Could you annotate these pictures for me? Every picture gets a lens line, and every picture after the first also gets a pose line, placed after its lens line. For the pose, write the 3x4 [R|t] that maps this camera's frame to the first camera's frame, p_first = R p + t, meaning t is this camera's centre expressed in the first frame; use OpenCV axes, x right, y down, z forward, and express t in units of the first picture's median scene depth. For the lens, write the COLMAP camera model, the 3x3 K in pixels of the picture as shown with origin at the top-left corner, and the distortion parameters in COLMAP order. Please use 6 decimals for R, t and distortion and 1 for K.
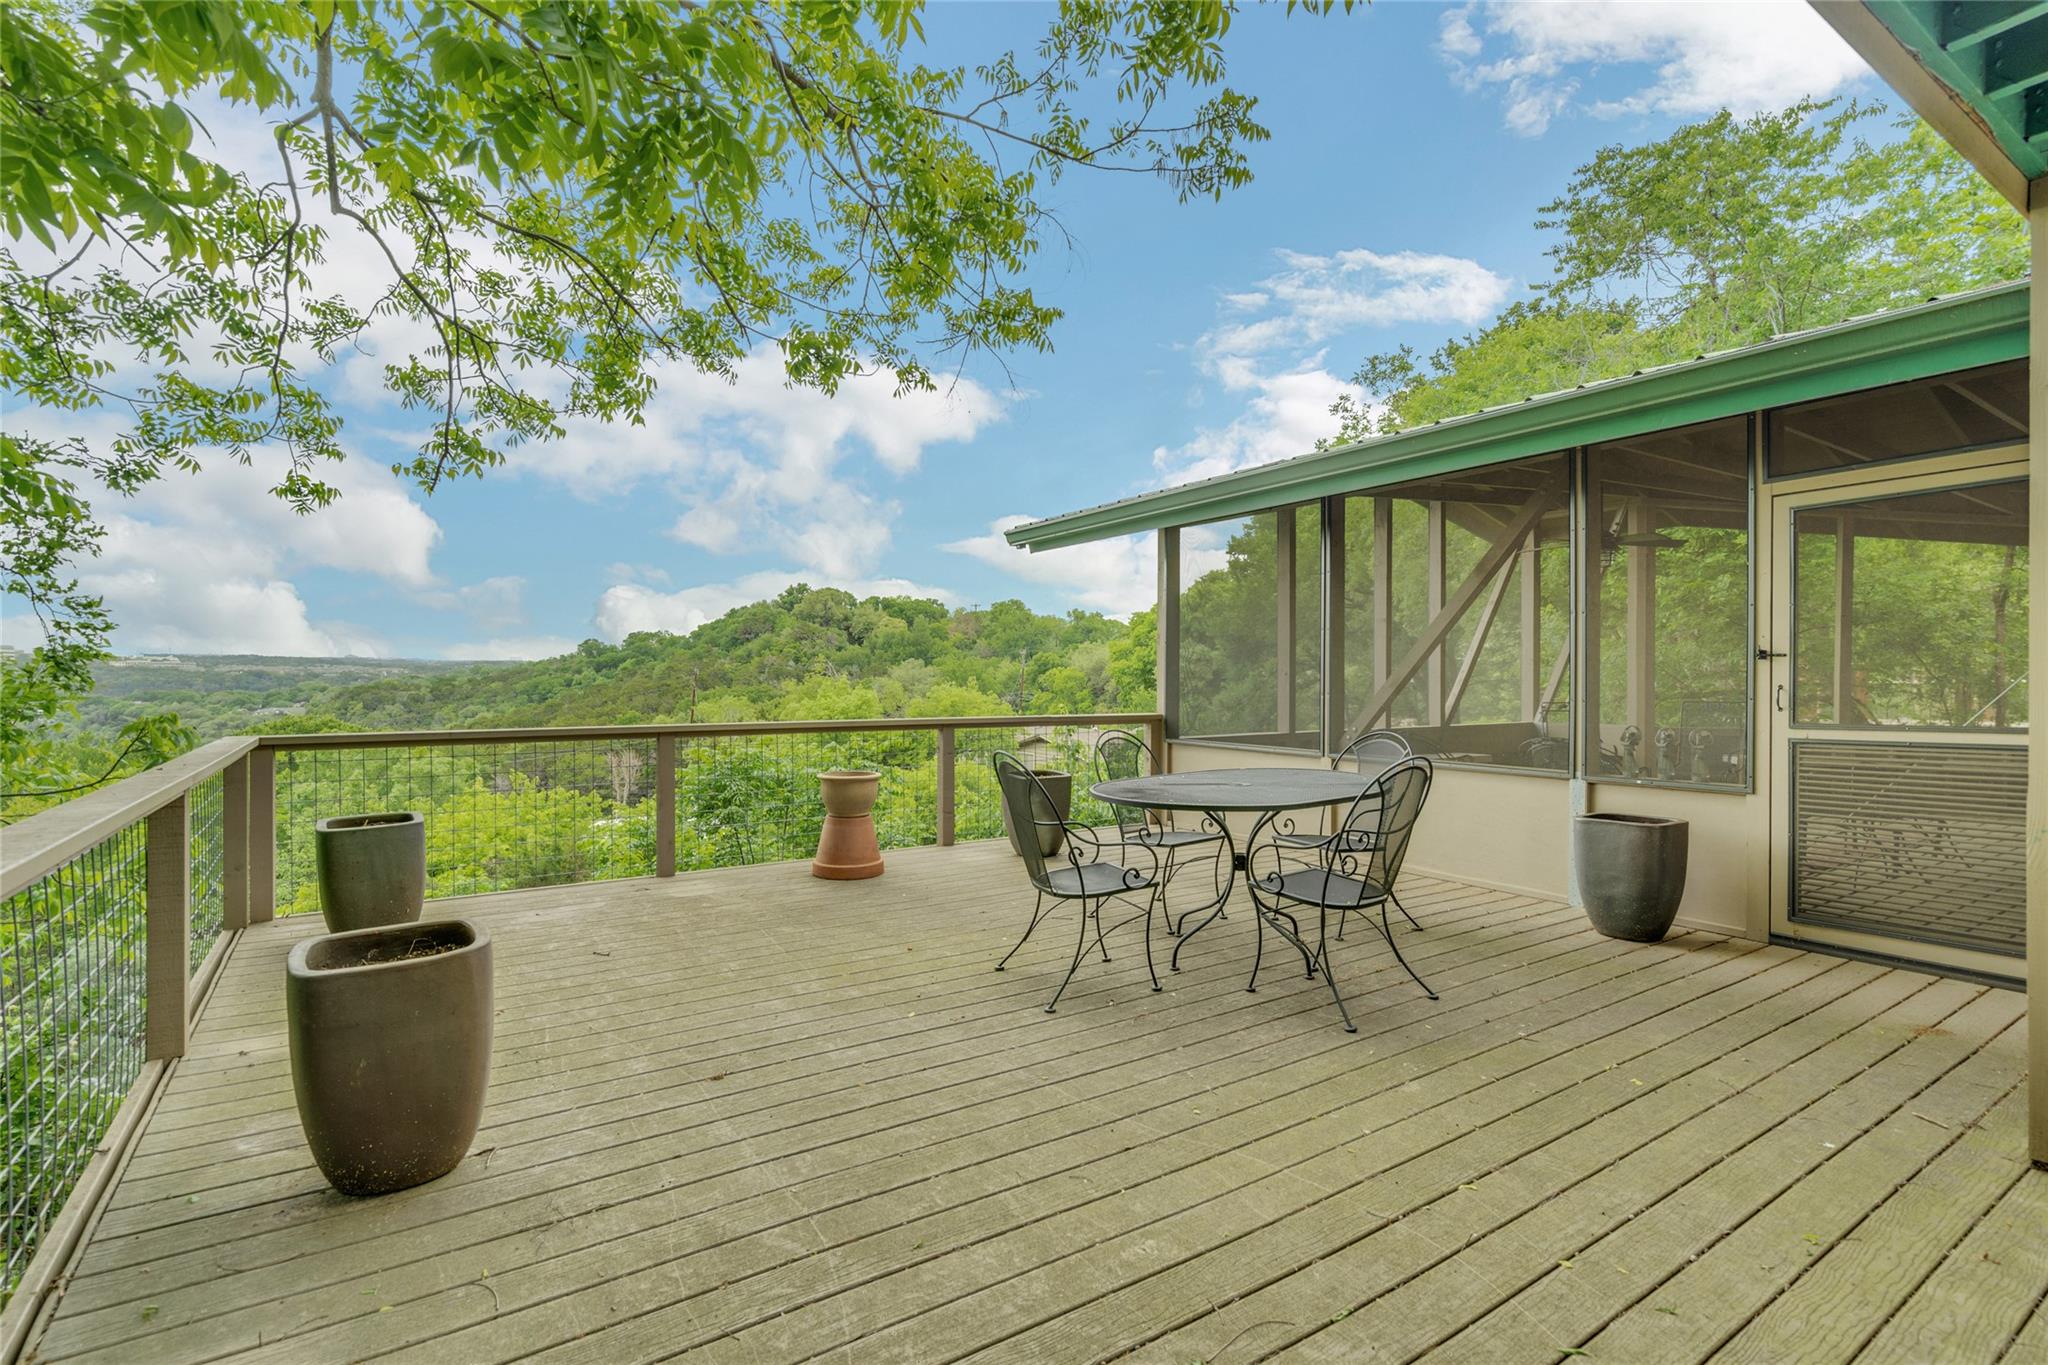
lens RADIAL K [[956.1, 0, 1031.1], [0, 956.1, 688.5], [0, 0, 1]] dist [-0.002978, 0.000051]
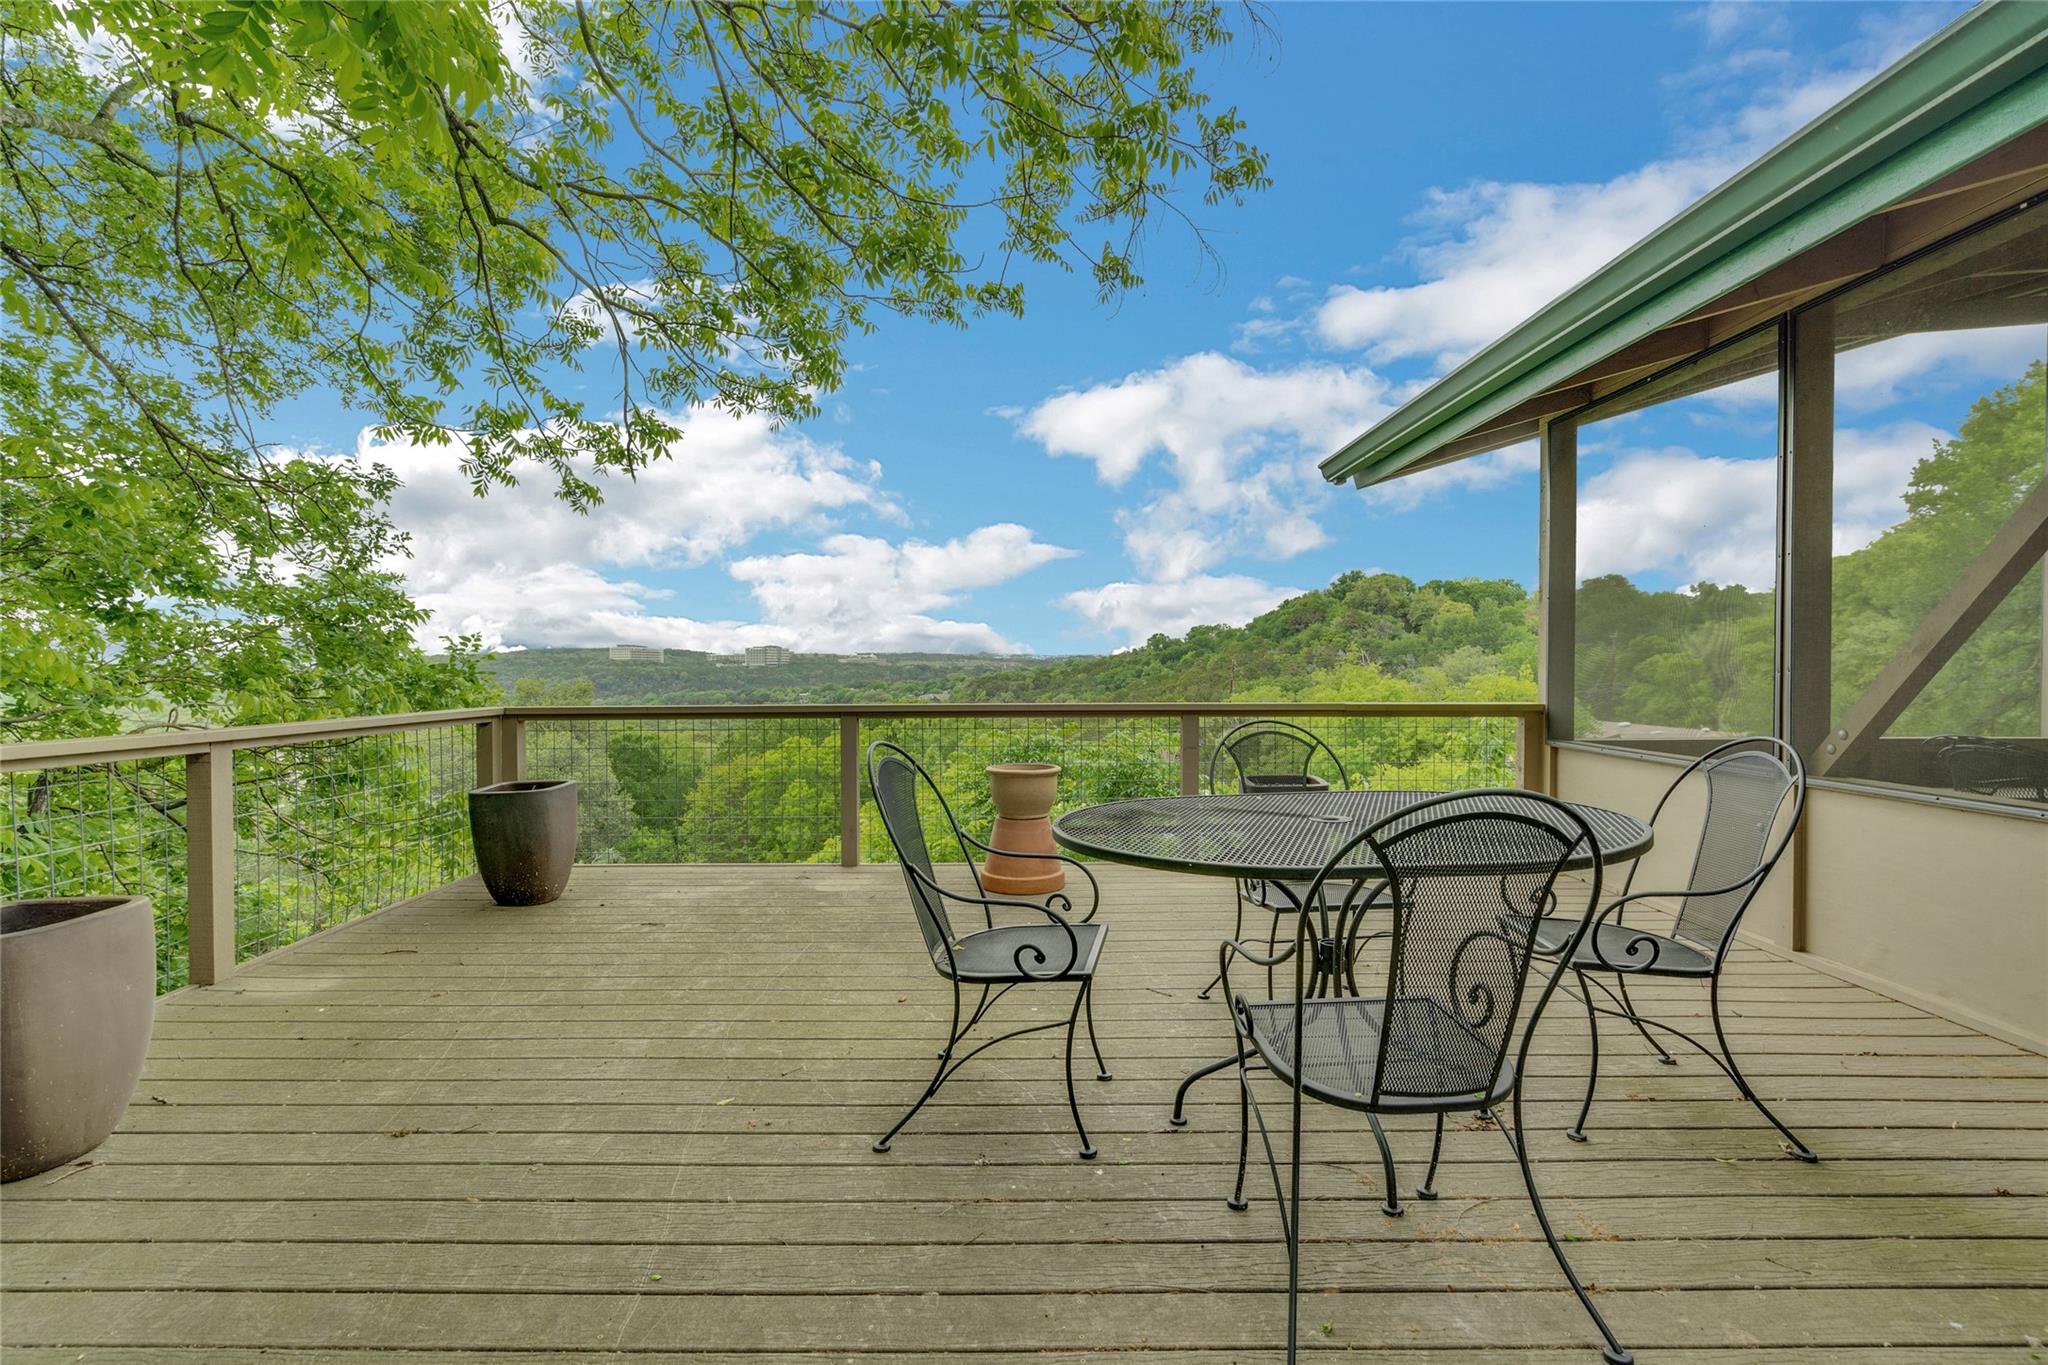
lens RADIAL K [[951.7, 0, 1013.0], [0, 951.7, 681.2], [0, 0, 1]] dist [-0.000909, 0.001072]
pose [[0.832900, 0.002837, -0.553417, 0.379711], [-0.001837, 0.999996, 0.002363, 0.018183], [0.553421, -0.000952, 0.832901, 0.438565]]
